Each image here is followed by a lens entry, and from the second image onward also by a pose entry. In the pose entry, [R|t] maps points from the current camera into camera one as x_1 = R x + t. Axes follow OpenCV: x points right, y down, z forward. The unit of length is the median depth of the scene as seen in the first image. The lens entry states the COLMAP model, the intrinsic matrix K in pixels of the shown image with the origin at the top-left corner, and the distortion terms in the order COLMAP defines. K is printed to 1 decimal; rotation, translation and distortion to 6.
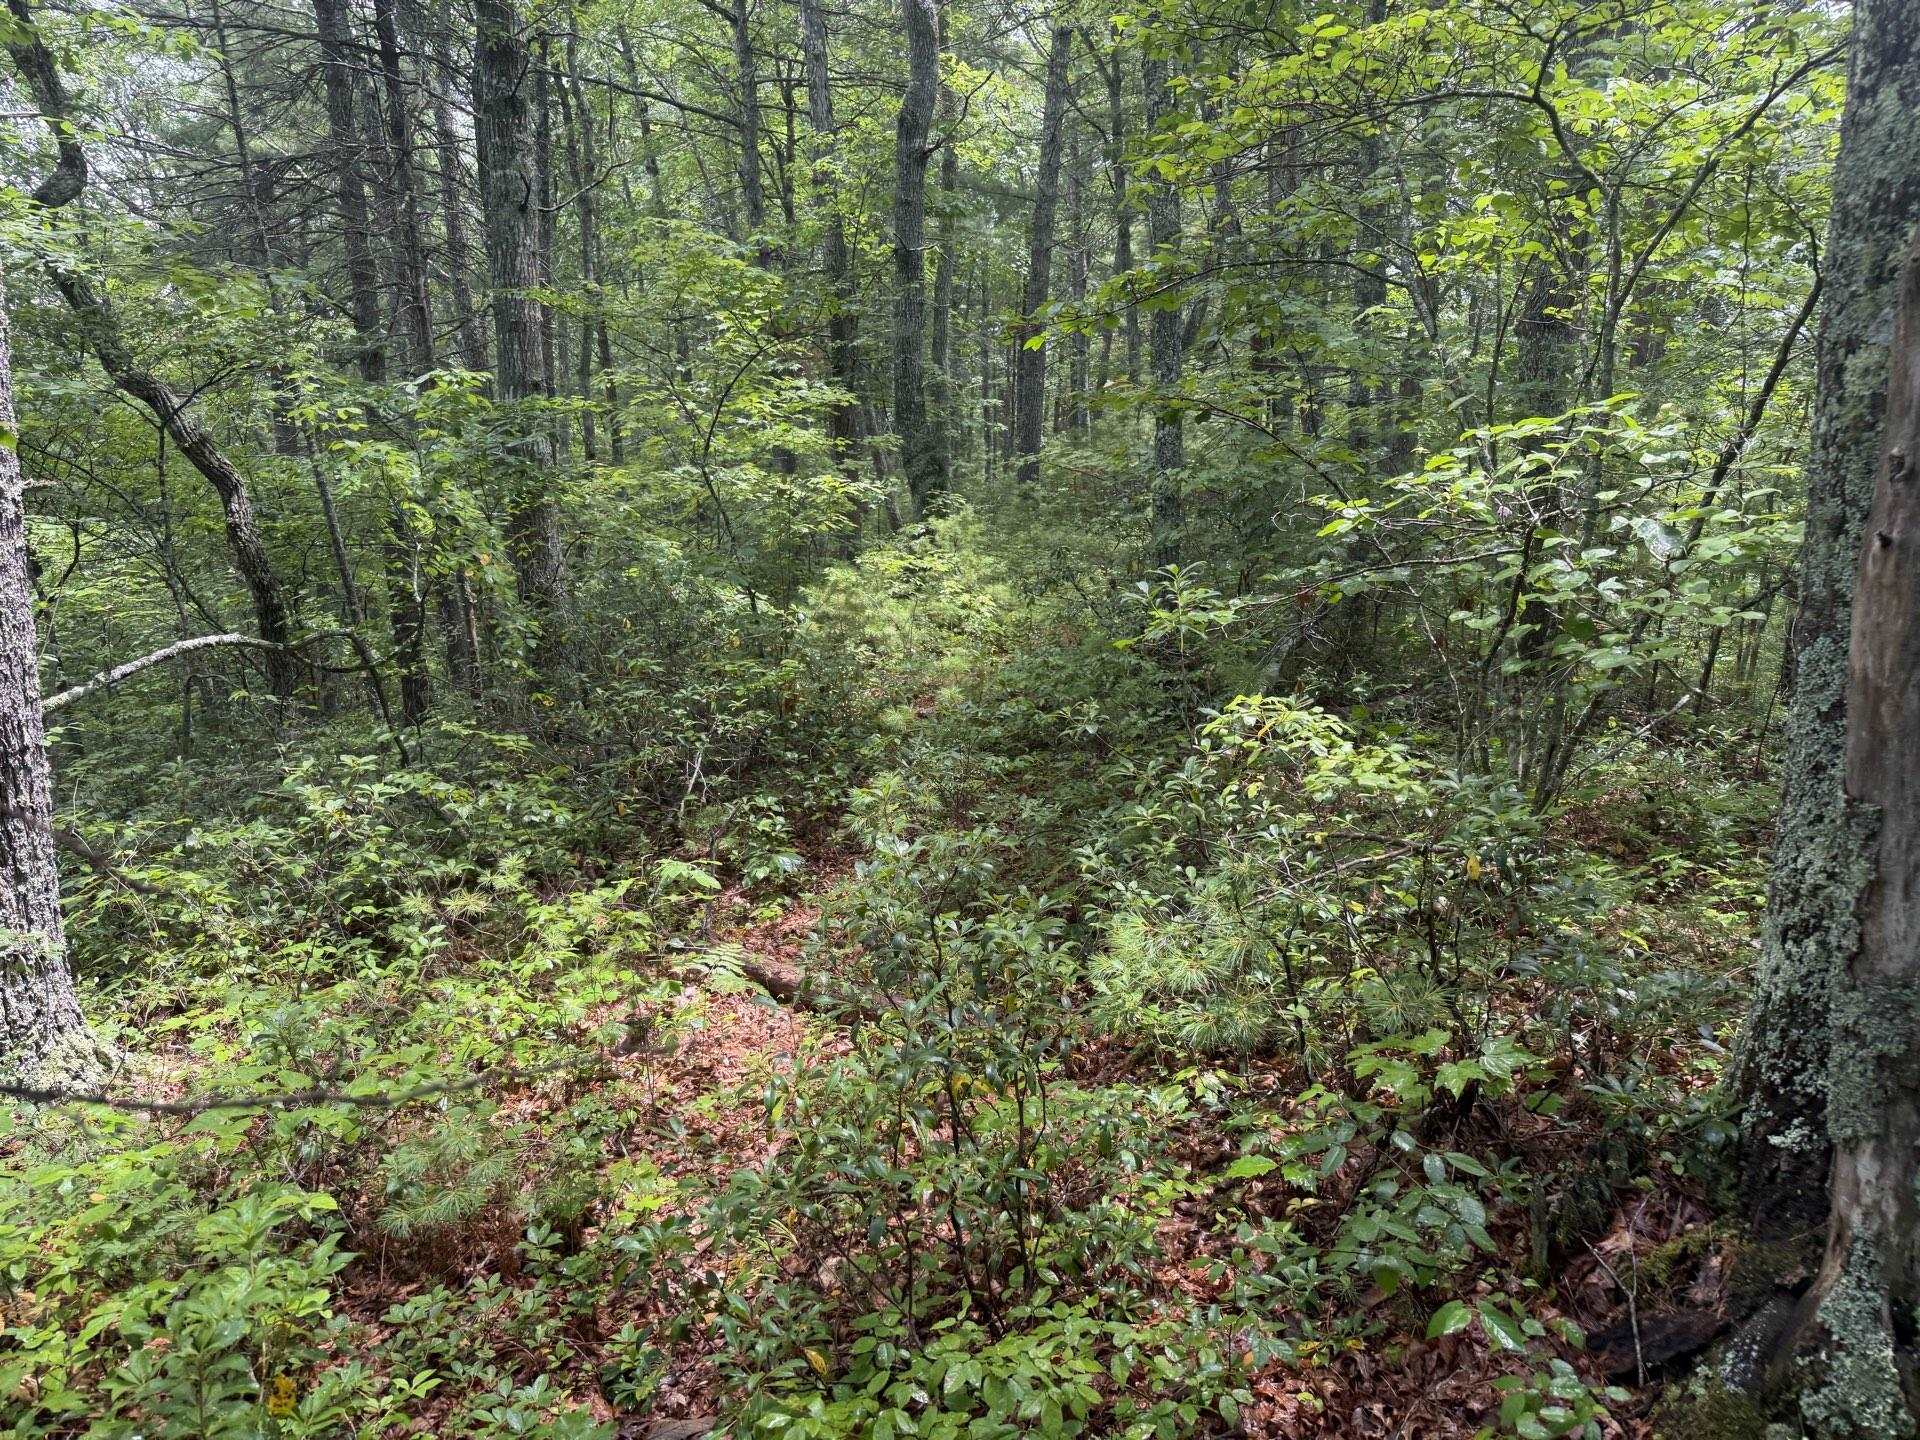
lens RADIAL K [[1352.7, 0, 959.5], [0, 1352.7, 769.2], [0, 0, 1]] dist [0.167913, -0.403226]
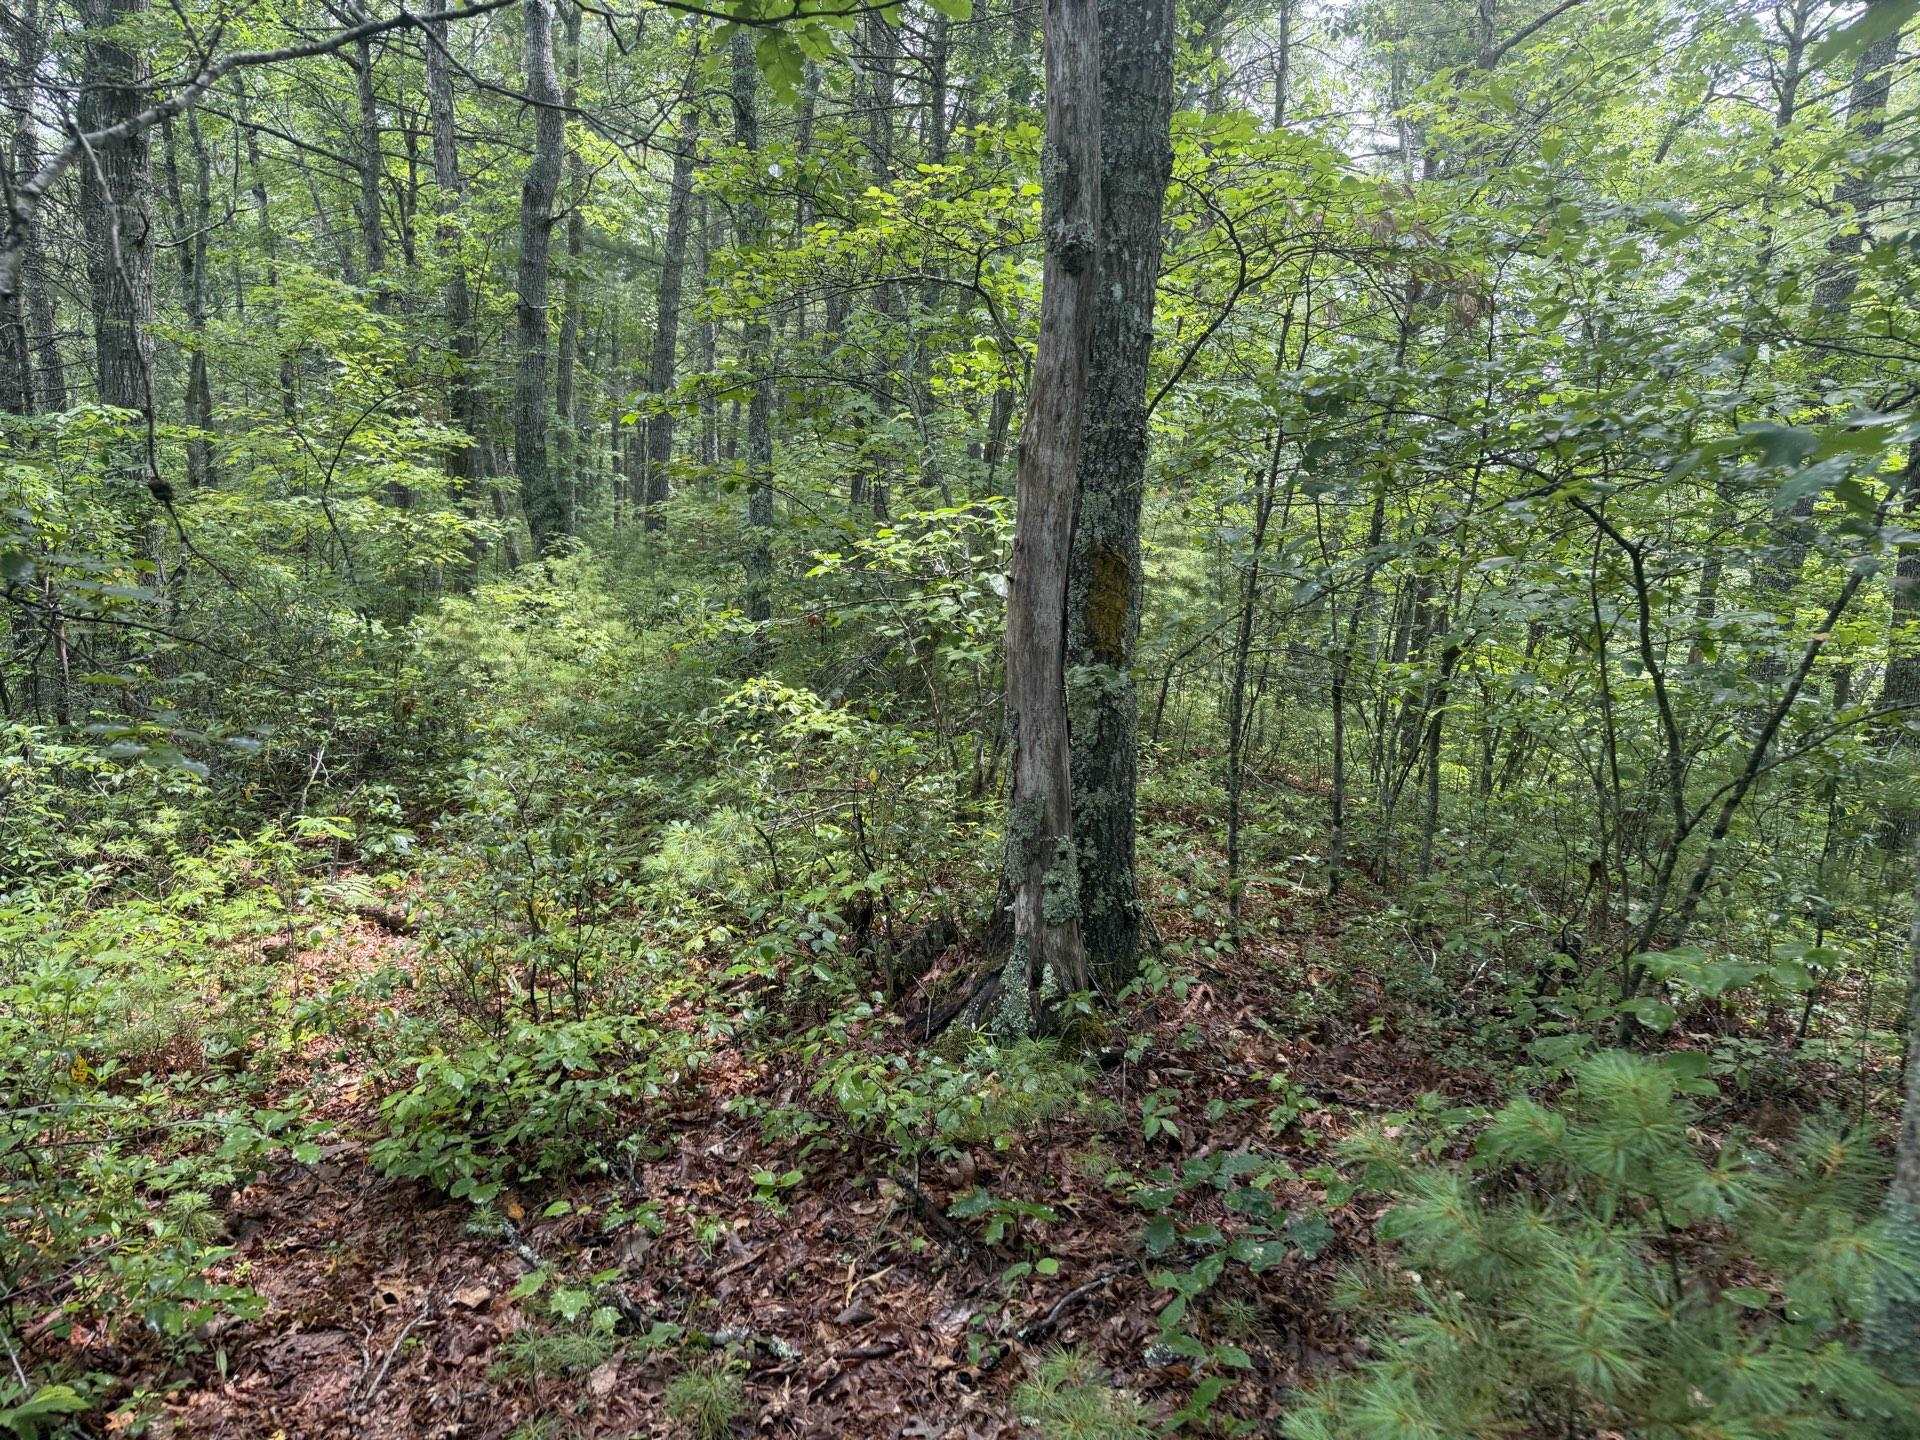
lens RADIAL K [[1344.2, 0, 960.0], [0, 1344.2, 720.0], [0, 0, 1]] dist [0.106928, -0.195186]
pose [[0.963209, 0.017656, 0.268174, 0.006820], [0.002013, 0.997338, -0.072893, 0.020677], [-0.268747, 0.070751, 0.960609, -0.098753]]
